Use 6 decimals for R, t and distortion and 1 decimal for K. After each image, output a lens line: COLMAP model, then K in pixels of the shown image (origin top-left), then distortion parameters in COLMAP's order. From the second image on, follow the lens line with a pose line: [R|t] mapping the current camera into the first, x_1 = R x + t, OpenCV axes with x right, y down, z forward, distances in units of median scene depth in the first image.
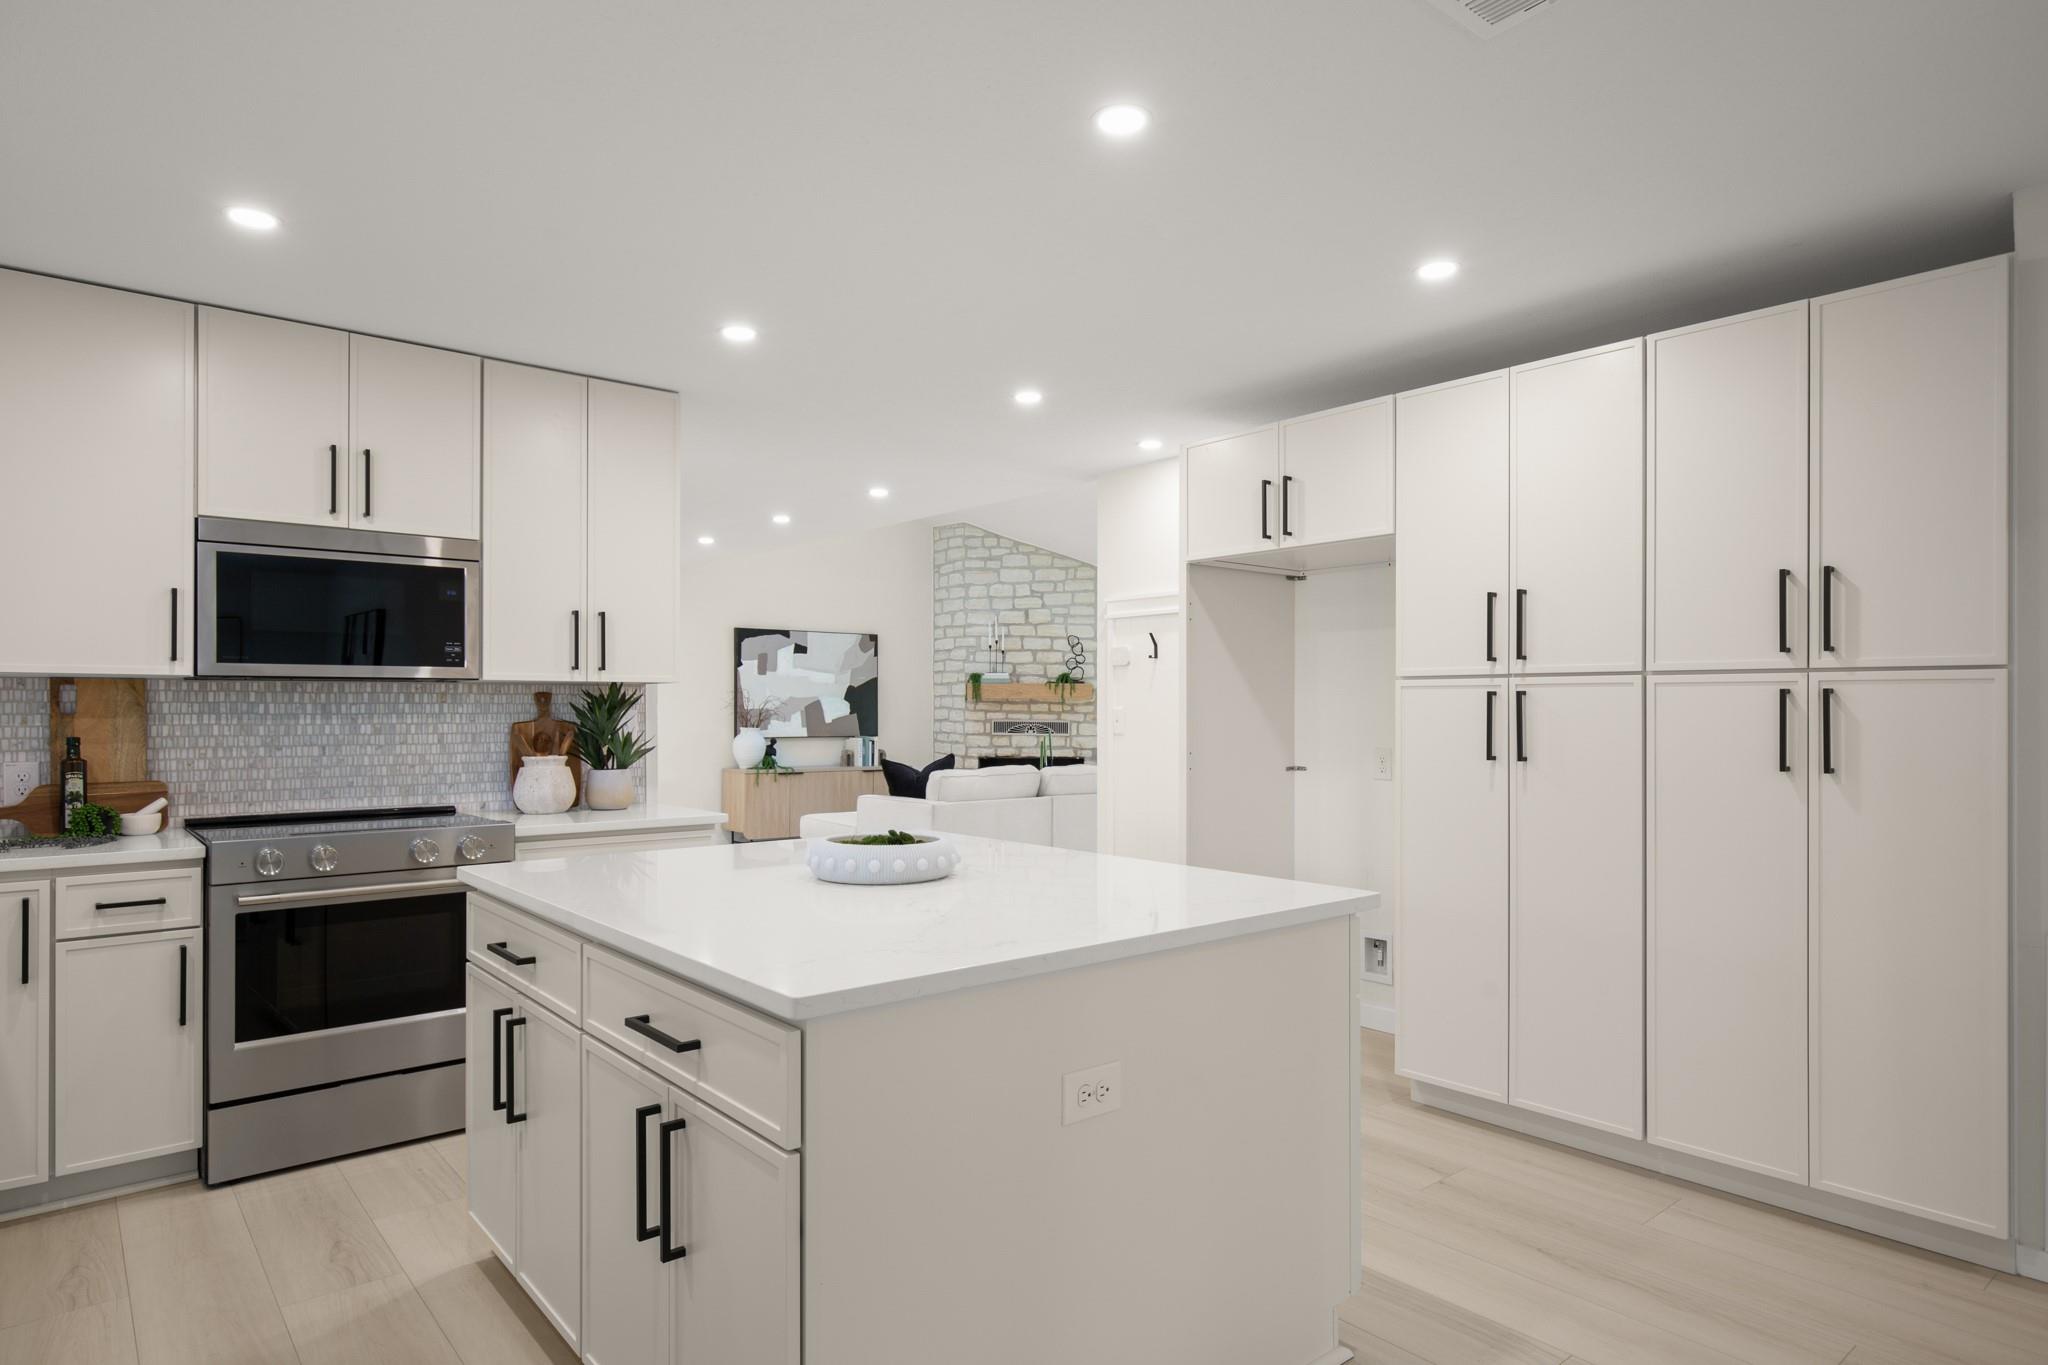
lens RADIAL K [[1157.9, 0, 1043.9], [0, 1157.9, 700.1], [0, 0, 1]] dist [0.017266, -0.001756]
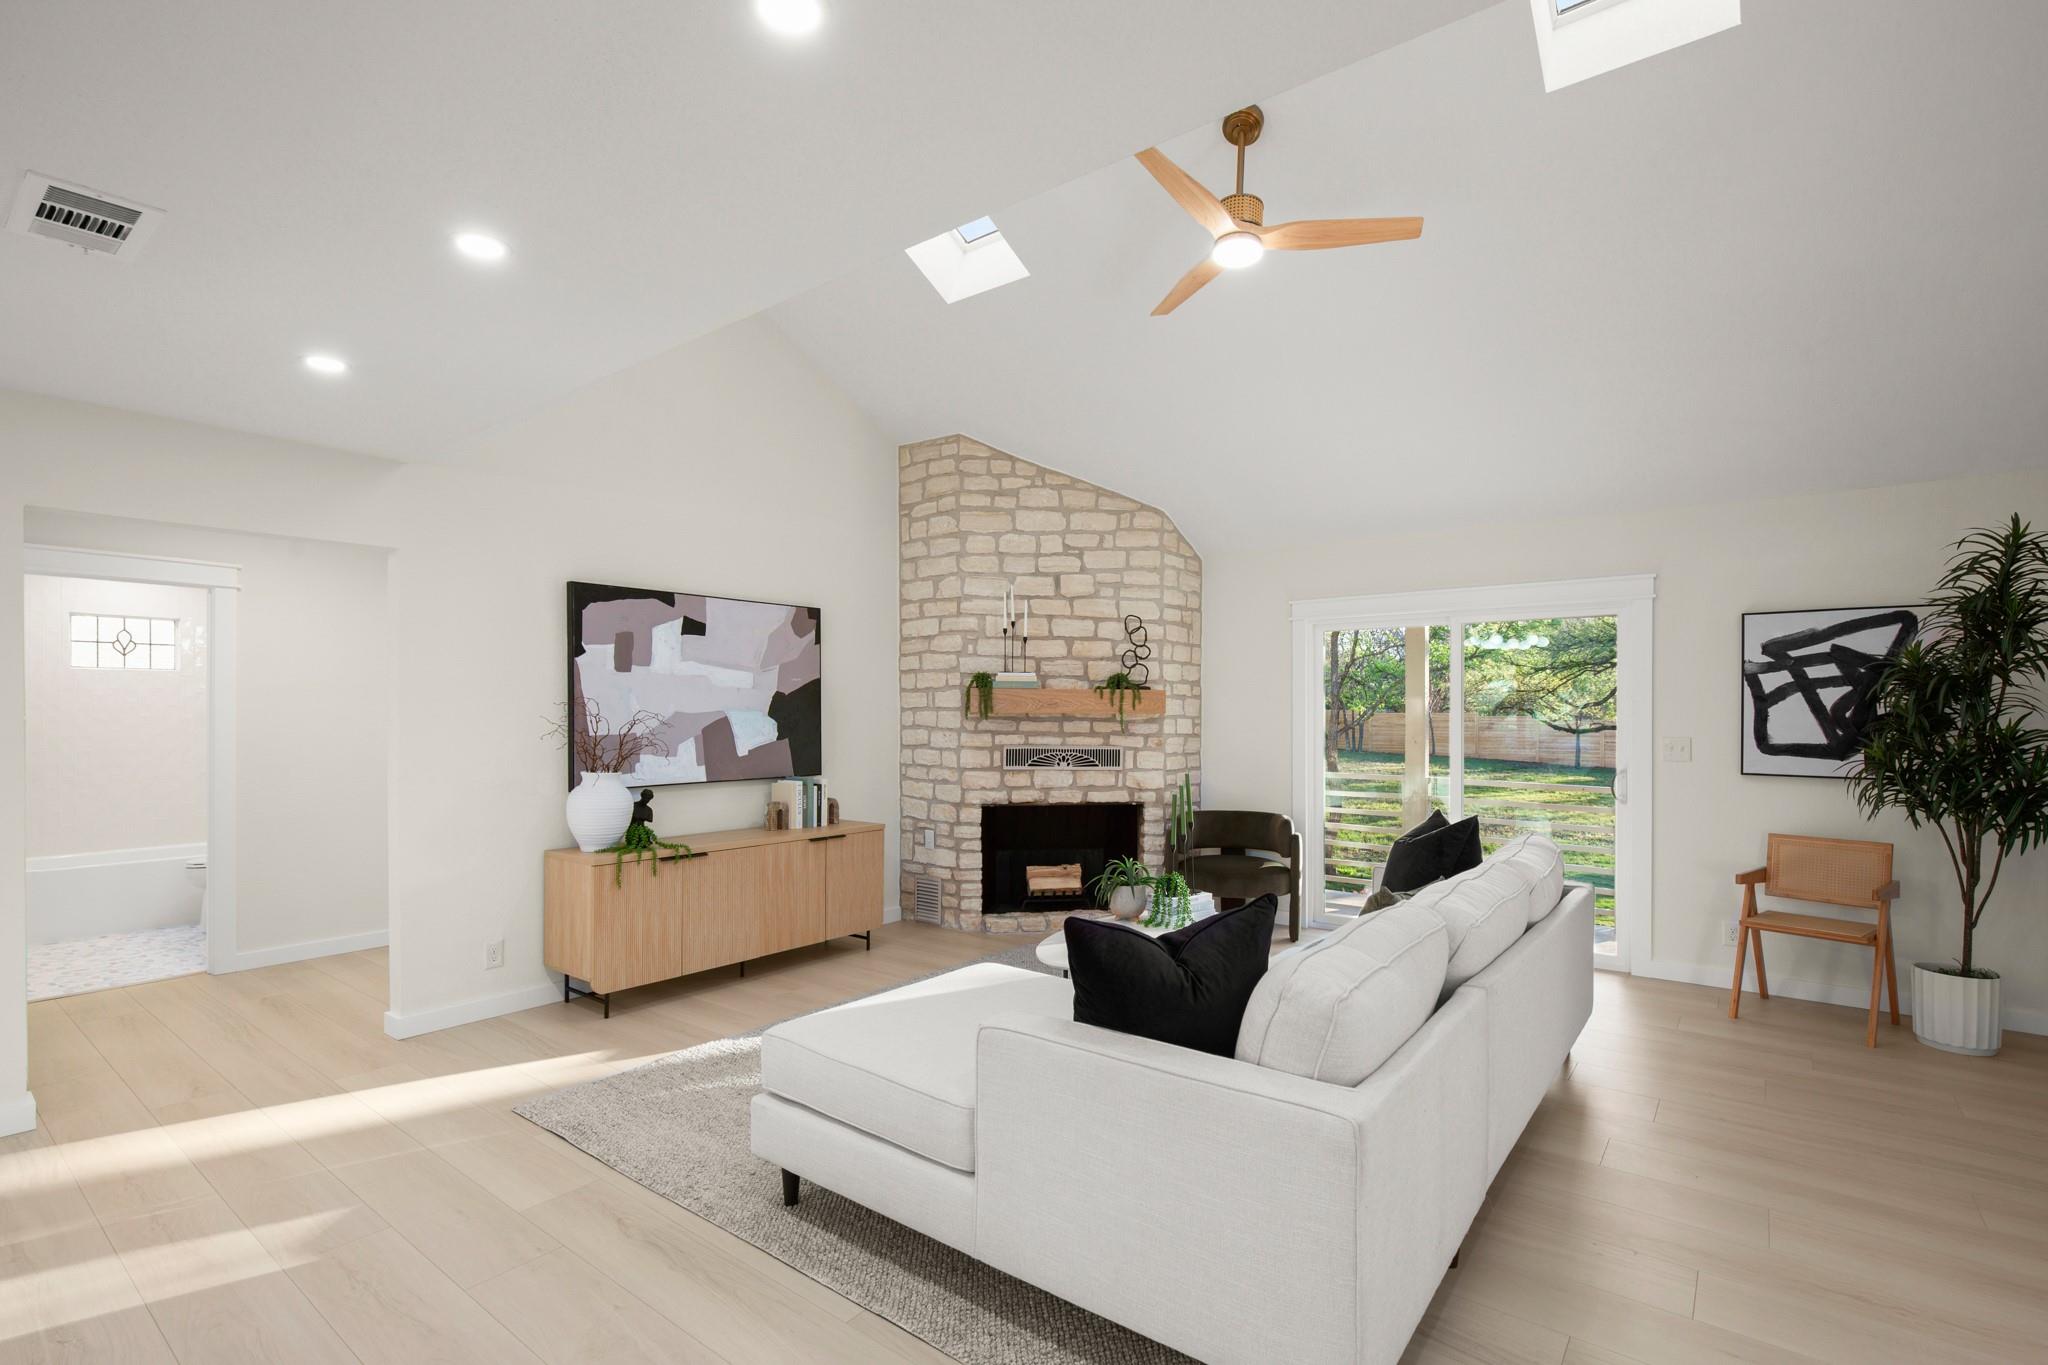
lens RADIAL K [[939.2, 0, 1034.3], [0, 939.2, 715.8], [0, 0, 1]] dist [0.010583, -0.002245]
pose [[0.978331, -0.001554, 0.207043, -0.135947], [-0.001560, 0.999888, 0.014874, -0.007519], [-0.207043, -0.014874, 0.978219, 0.492244]]
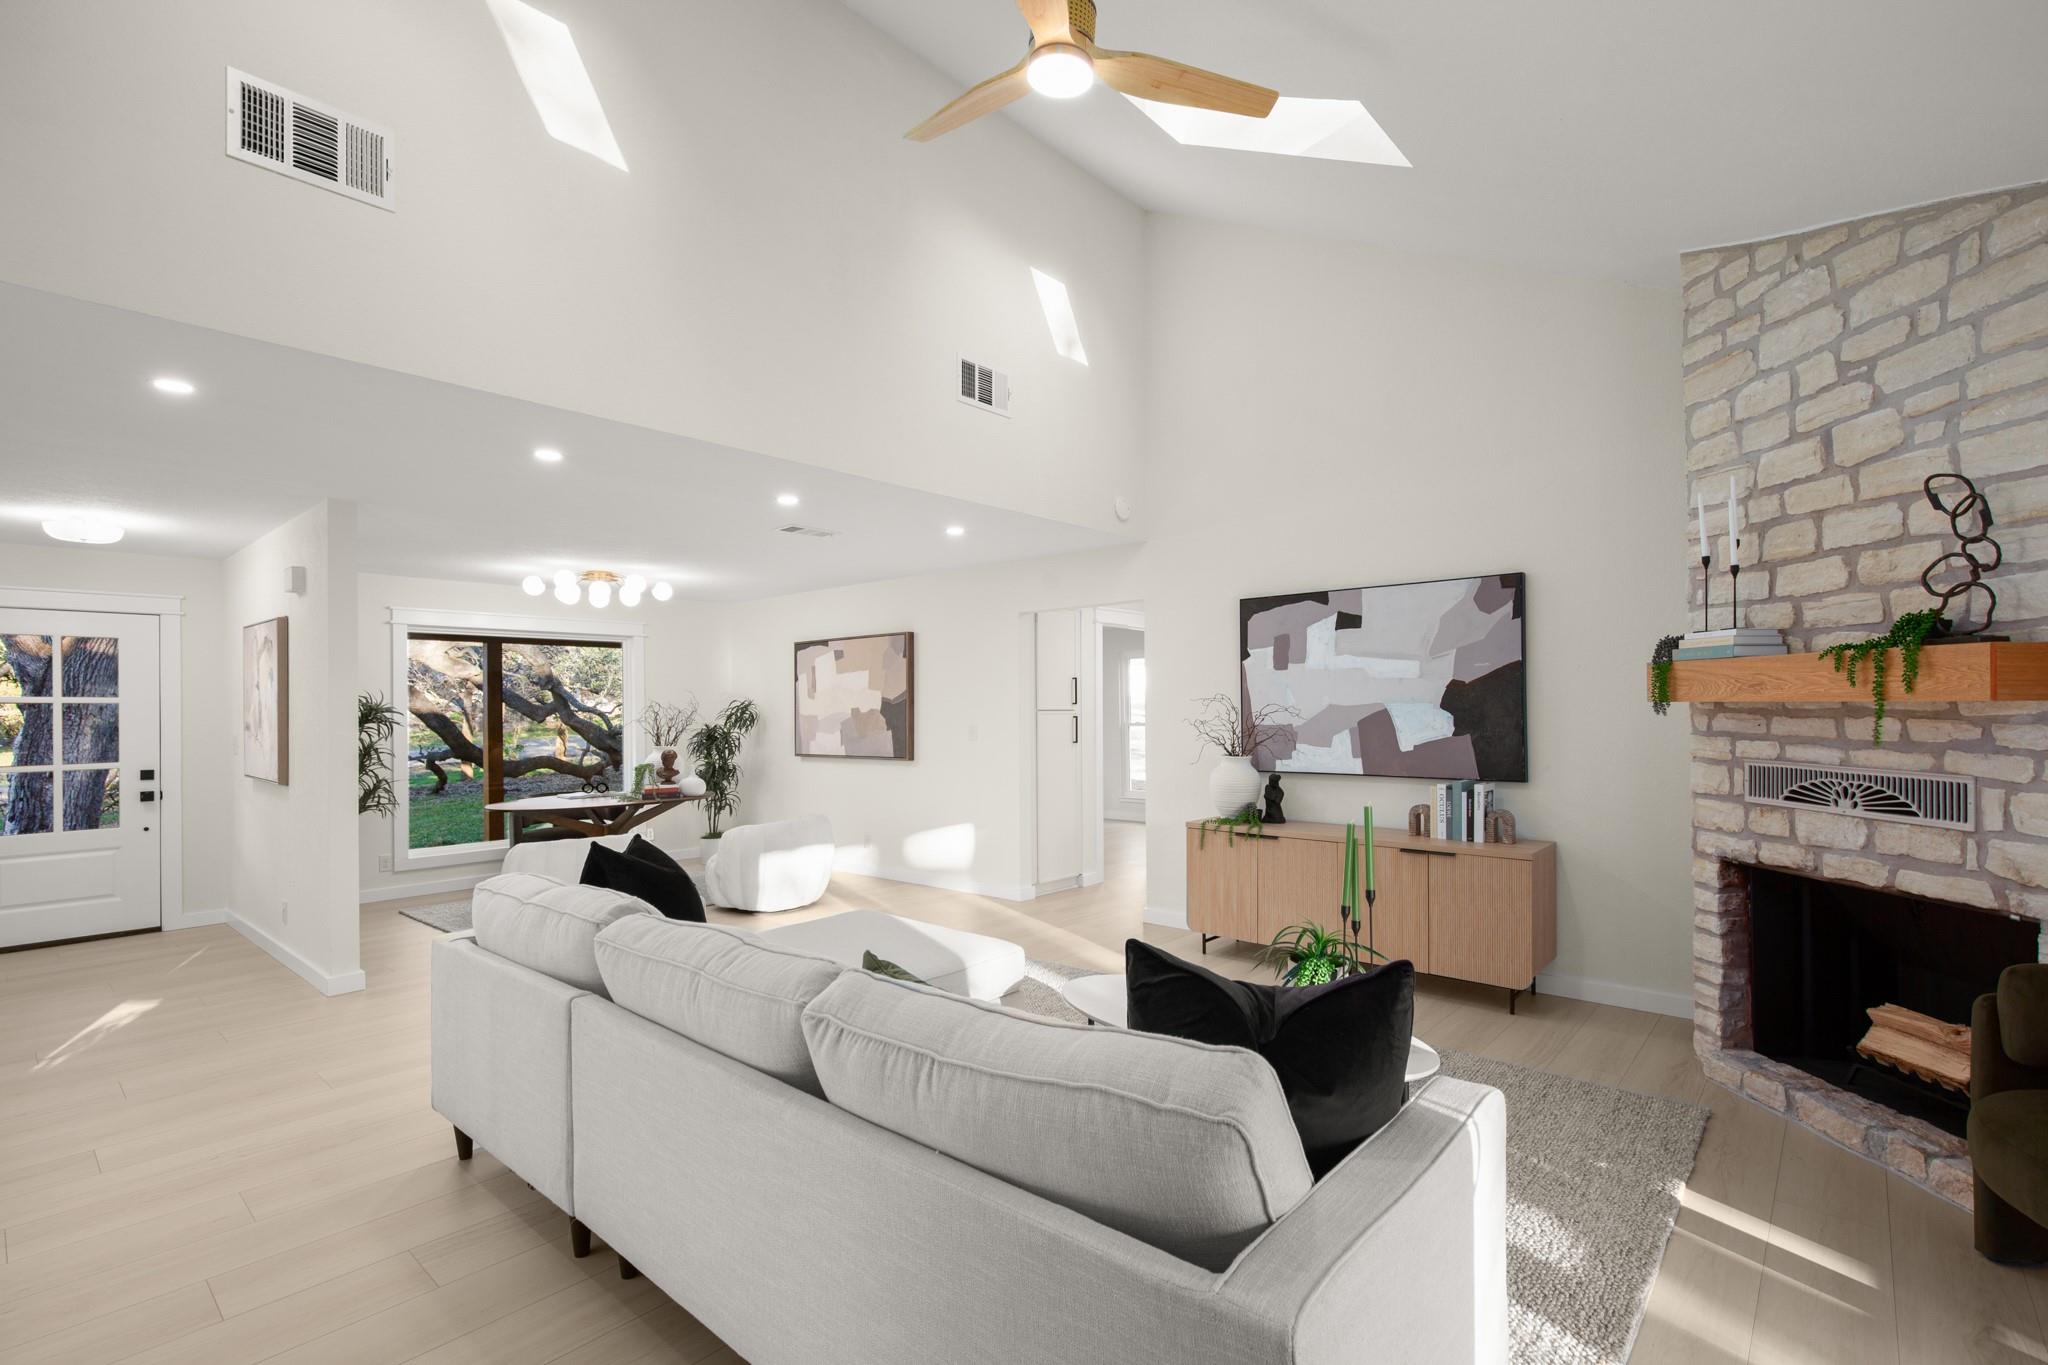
lens RADIAL K [[939.2, 0, 1023.0], [0, 939.2, 698.5], [0, 0, 1]] dist [0.010583, -0.002245]
pose [[0.139012, -0.013873, -0.990193, 0.217833], [0.018917, 0.999757, -0.011351, -0.003199], [0.990110, -0.017153, 0.139241, 0.738797]]
